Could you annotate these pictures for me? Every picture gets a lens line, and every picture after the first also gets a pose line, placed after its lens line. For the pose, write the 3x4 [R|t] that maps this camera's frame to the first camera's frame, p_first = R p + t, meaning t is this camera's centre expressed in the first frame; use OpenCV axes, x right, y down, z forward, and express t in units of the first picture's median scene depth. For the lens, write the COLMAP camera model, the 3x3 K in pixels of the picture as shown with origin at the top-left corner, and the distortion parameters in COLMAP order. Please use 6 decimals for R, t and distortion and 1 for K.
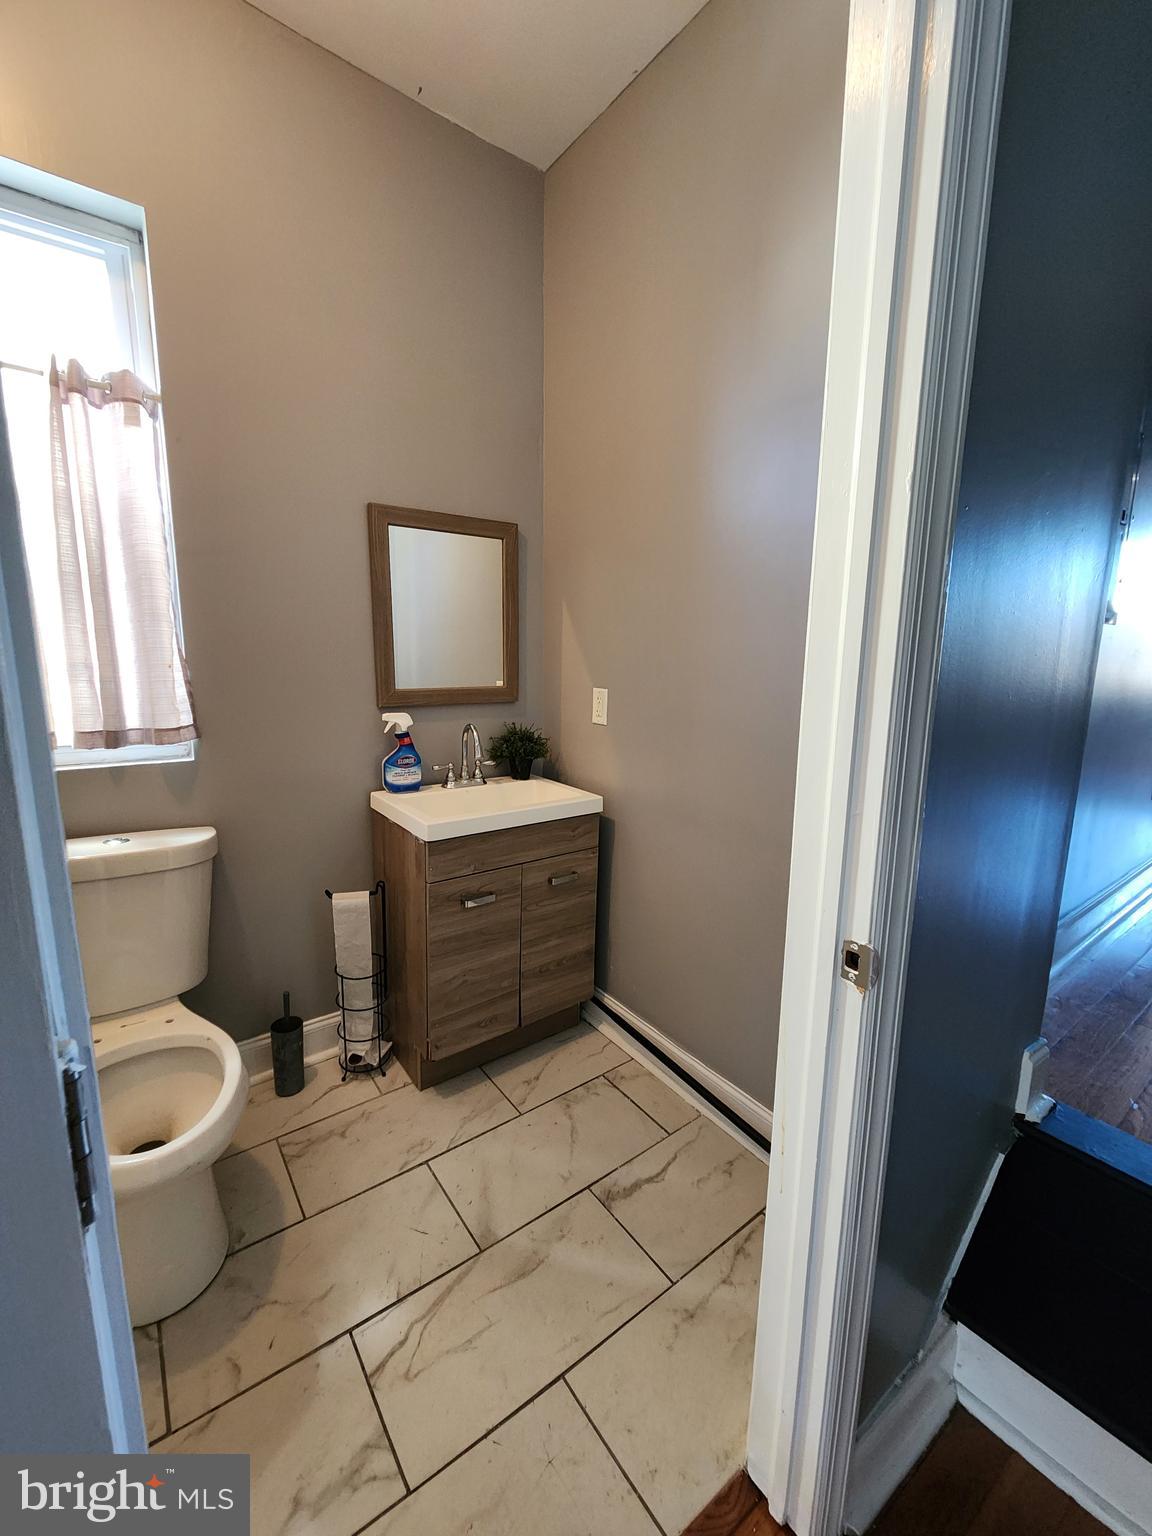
lens RADIAL K [[625.7, 0, 574.1], [0, 625.7, 761.7], [0, 0, 1]] dist [-0.001315, -0.000685]
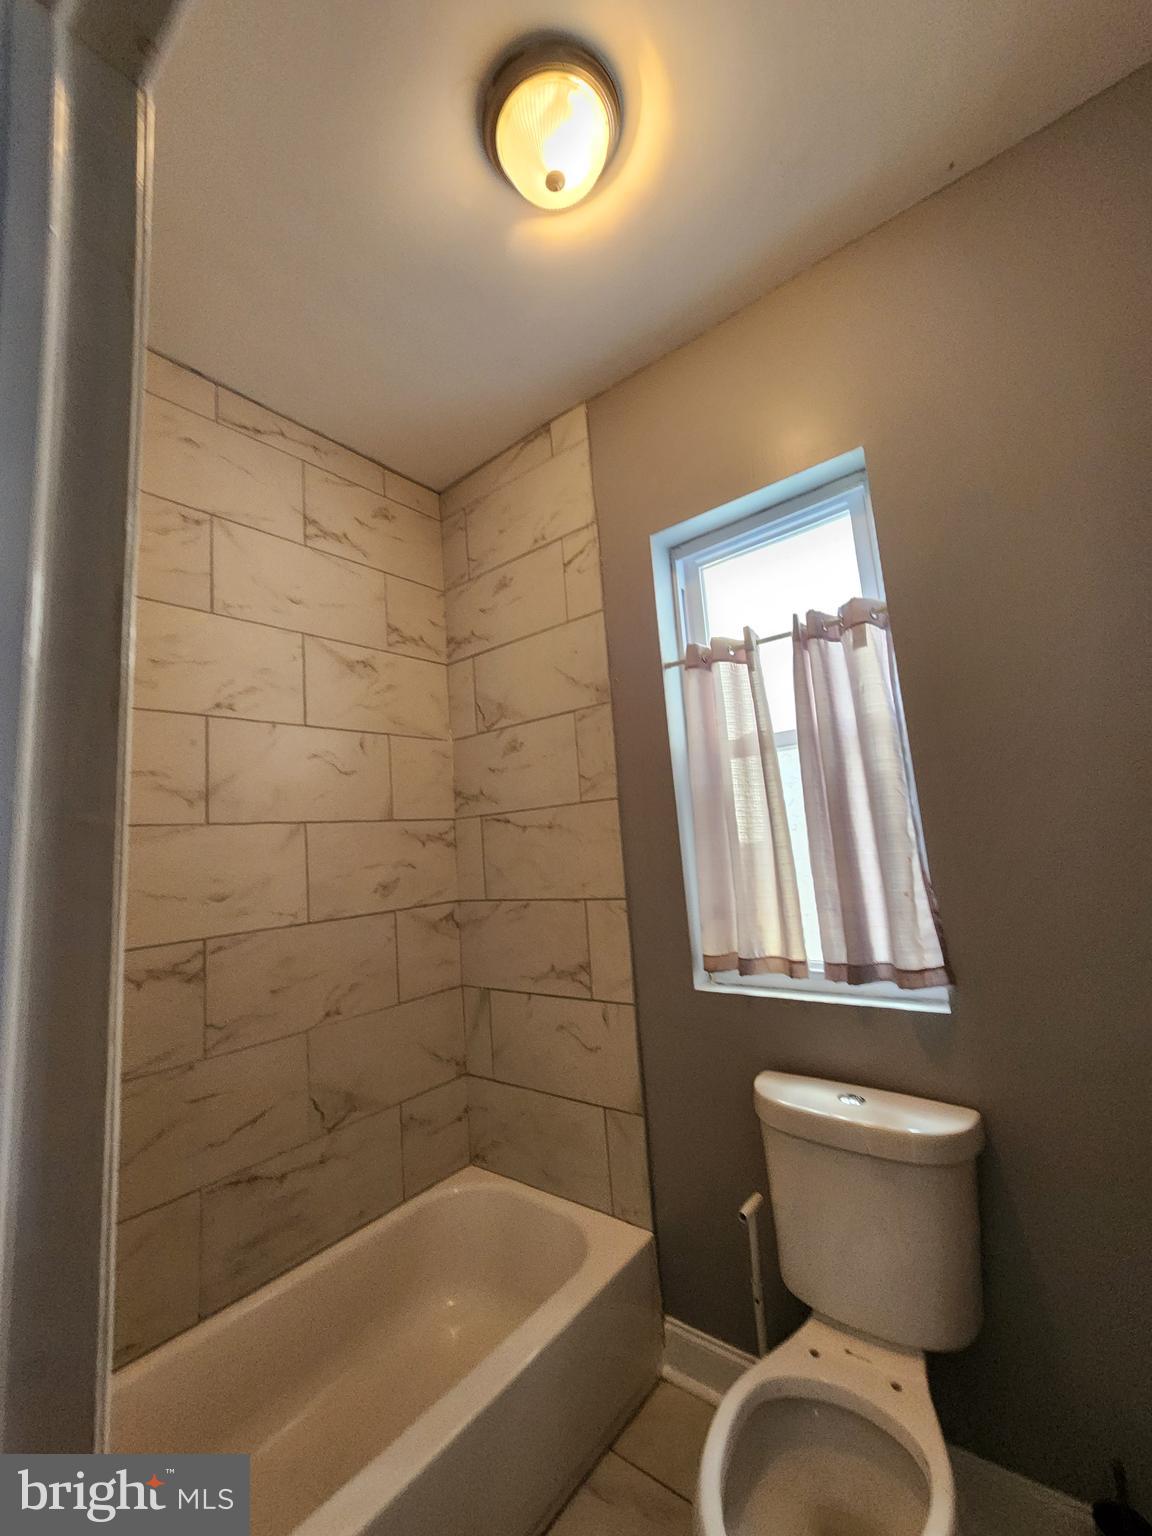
lens RADIAL K [[625.7, 0, 576.5], [0, 625.7, 757.4], [0, 0, 1]] dist [-0.001315, -0.000685]
pose [[0.262711, -0.169543, -0.949862, 0.071713], [-0.096807, 0.974842, -0.200776, -0.116676], [0.960006, 0.144699, 0.239689, 0.329874]]
